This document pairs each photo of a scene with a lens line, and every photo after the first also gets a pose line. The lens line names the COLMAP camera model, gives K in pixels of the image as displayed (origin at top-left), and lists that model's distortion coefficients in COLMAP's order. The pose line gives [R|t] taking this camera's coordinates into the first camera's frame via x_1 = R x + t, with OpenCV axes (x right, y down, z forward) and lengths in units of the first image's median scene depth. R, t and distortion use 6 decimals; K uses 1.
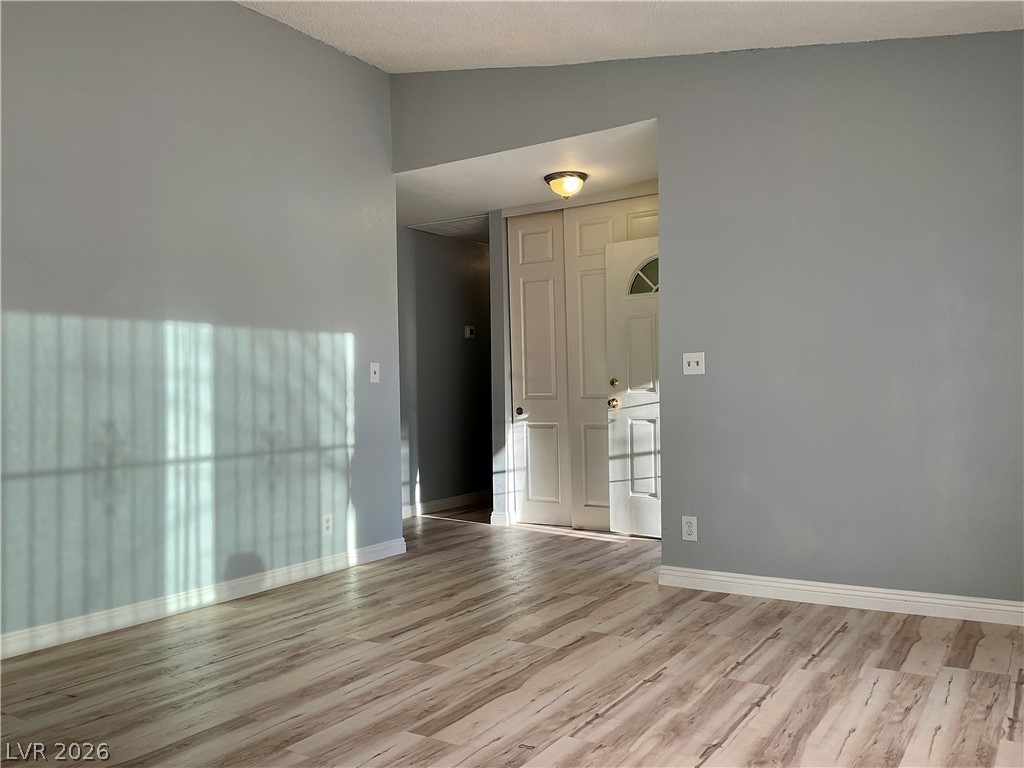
lens RADIAL K [[841.8, 0, 512.0], [0, 841.8, 384.0], [0, 0, 1]] dist [0.105186, -0.208244]
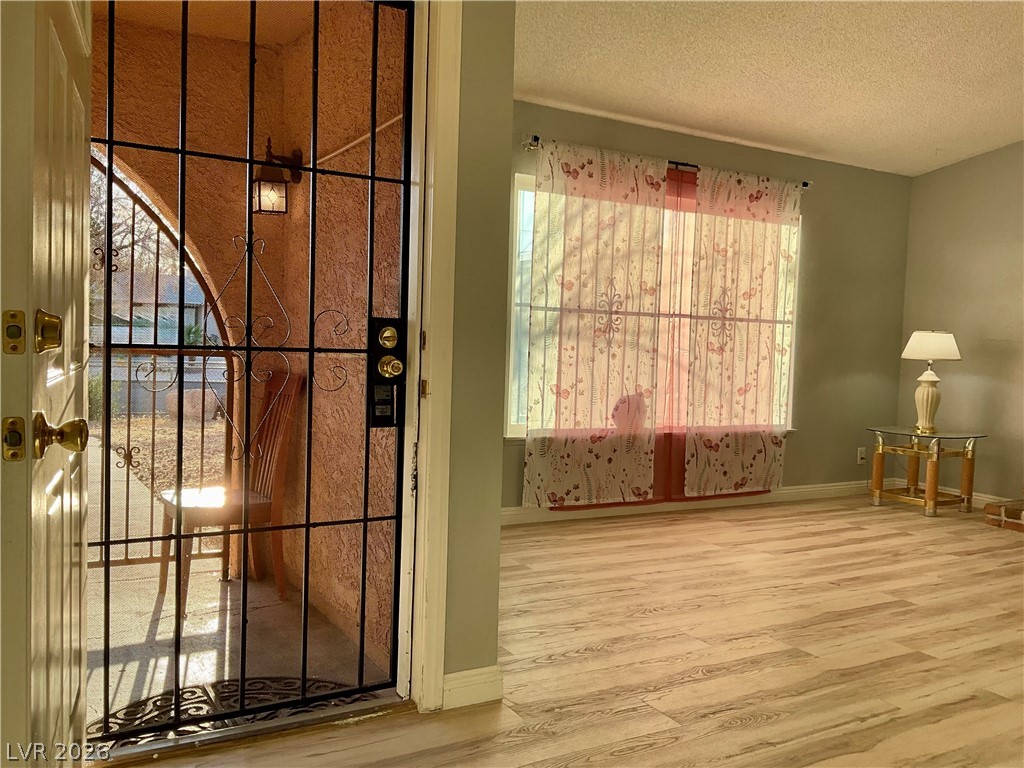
lens RADIAL K [[841.8, 0, 512.0], [0, 841.8, 384.0], [0, 0, 1]] dist [0.105186, -0.208244]
pose [[-0.889928, -0.038801, 0.454448, -0.131875], [-0.025314, 0.999041, 0.035726, 0.004633], [-0.455399, 0.020290, -0.890056, 2.264076]]
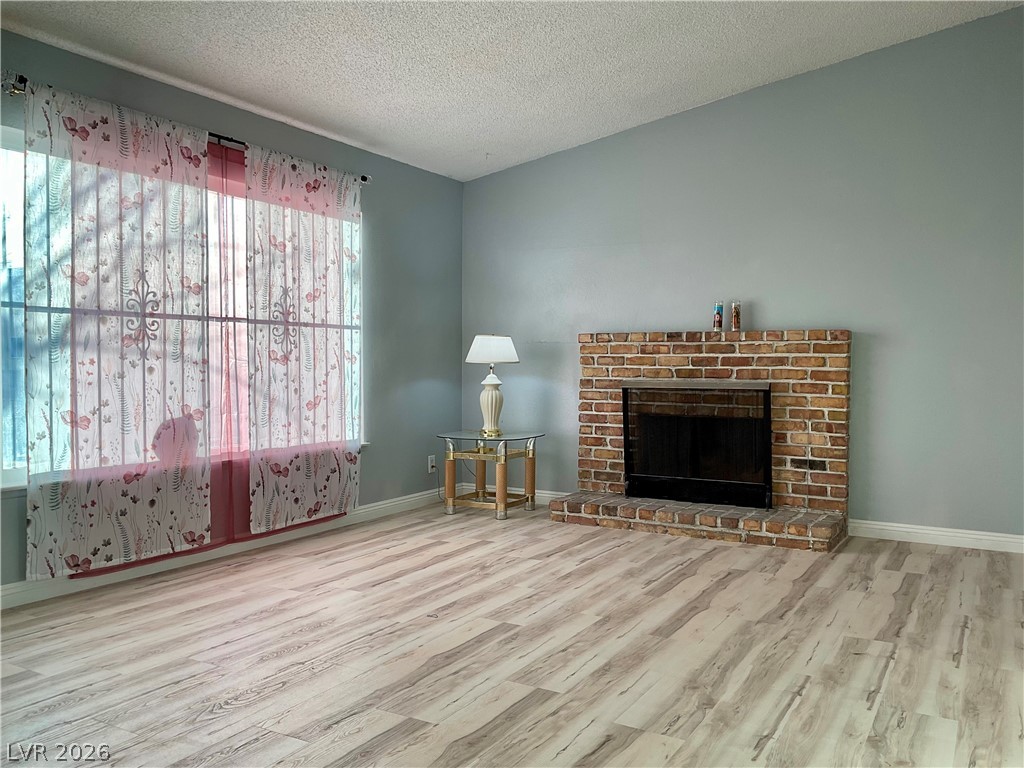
lens RADIAL K [[841.8, 0, 512.0], [0, 841.8, 384.0], [0, 0, 1]] dist [0.105186, -0.208244]
pose [[-0.998732, 0.013592, -0.048472, -0.043687], [0.012784, 0.999775, 0.016943, 0.010285], [0.048692, 0.016302, -0.998681, 2.029029]]
